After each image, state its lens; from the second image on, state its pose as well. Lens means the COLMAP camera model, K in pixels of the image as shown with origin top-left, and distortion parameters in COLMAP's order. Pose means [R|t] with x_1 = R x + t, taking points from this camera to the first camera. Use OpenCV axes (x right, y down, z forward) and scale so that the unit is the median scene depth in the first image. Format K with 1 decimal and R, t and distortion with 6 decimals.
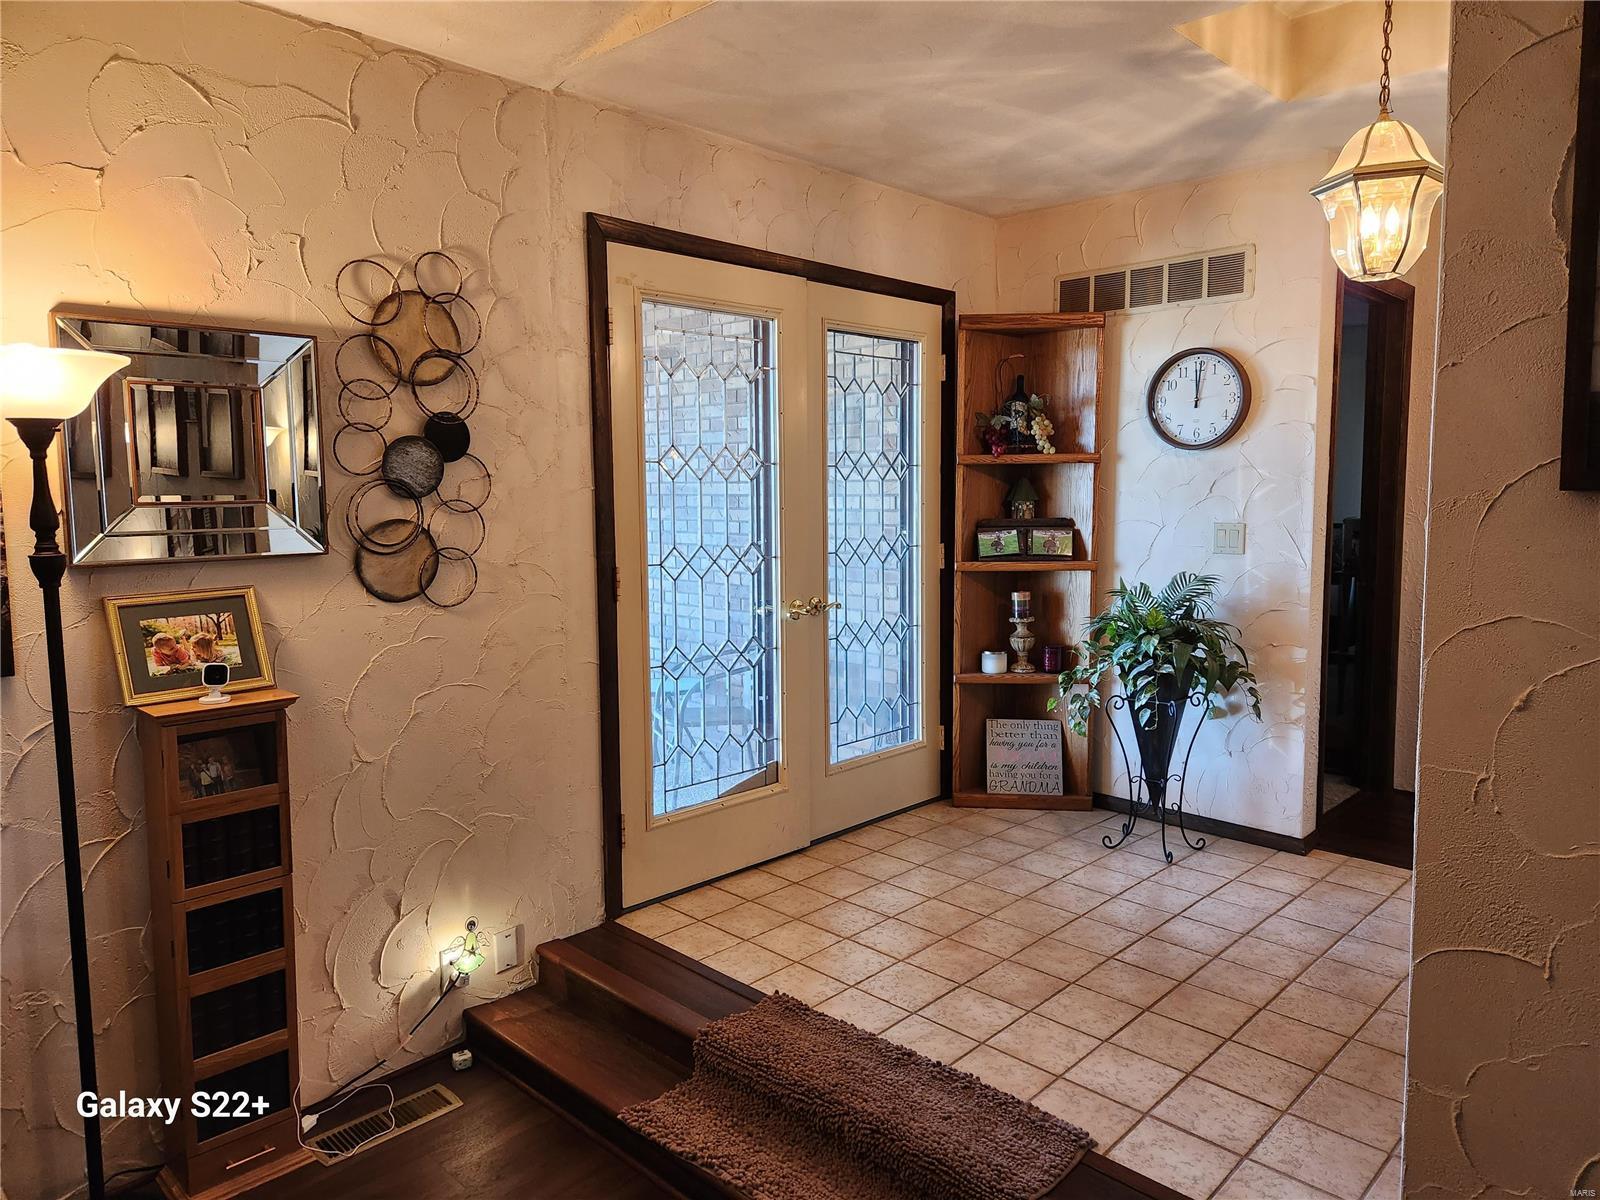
lens RADIAL K [[1084.2, 0, 799.0], [0, 1084.2, 593.0], [0, 0, 1]] dist [0.061898, -0.014581]
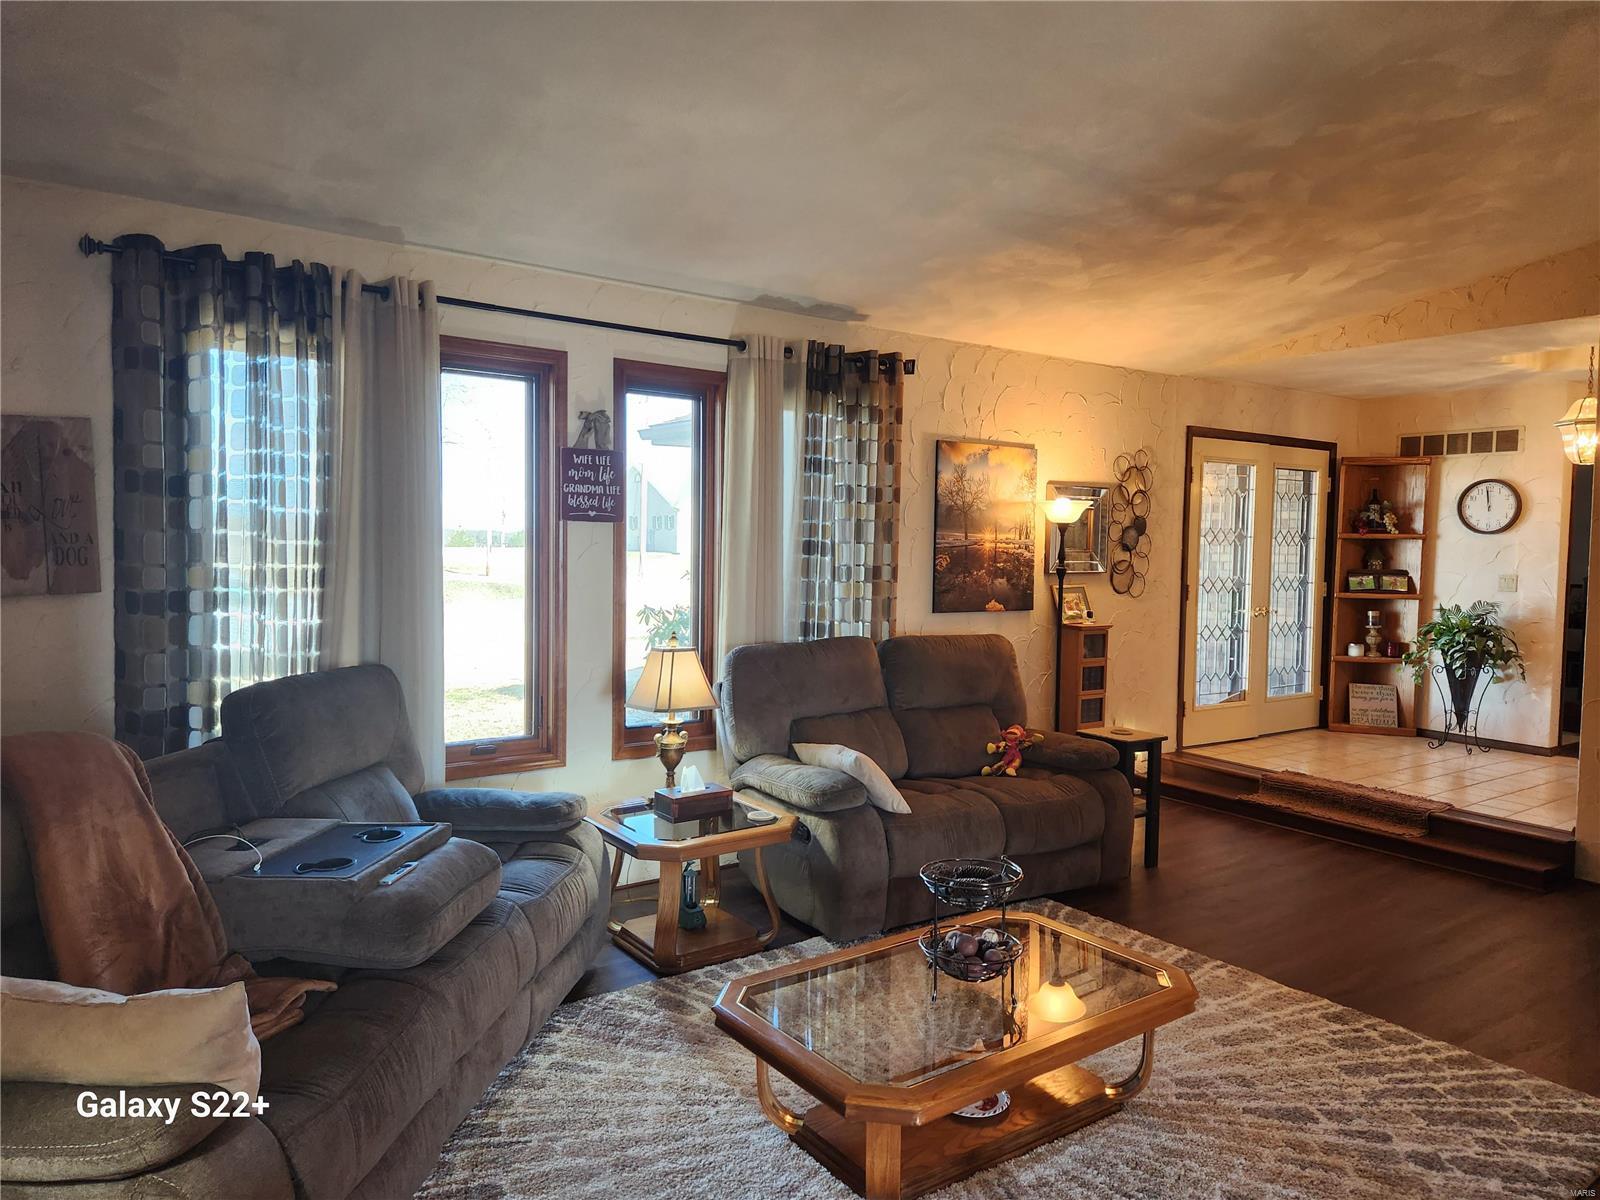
lens RADIAL K [[1084.2, 0, 799.6], [0, 1084.2, 595.9], [0, 0, 1]] dist [0.061898, -0.014581]
pose [[0.983670, 0.032988, -0.176932, -0.413675], [-0.041372, 0.998179, -0.043906, 0.095528], [0.175162, 0.050509, 0.983243, -0.961588]]
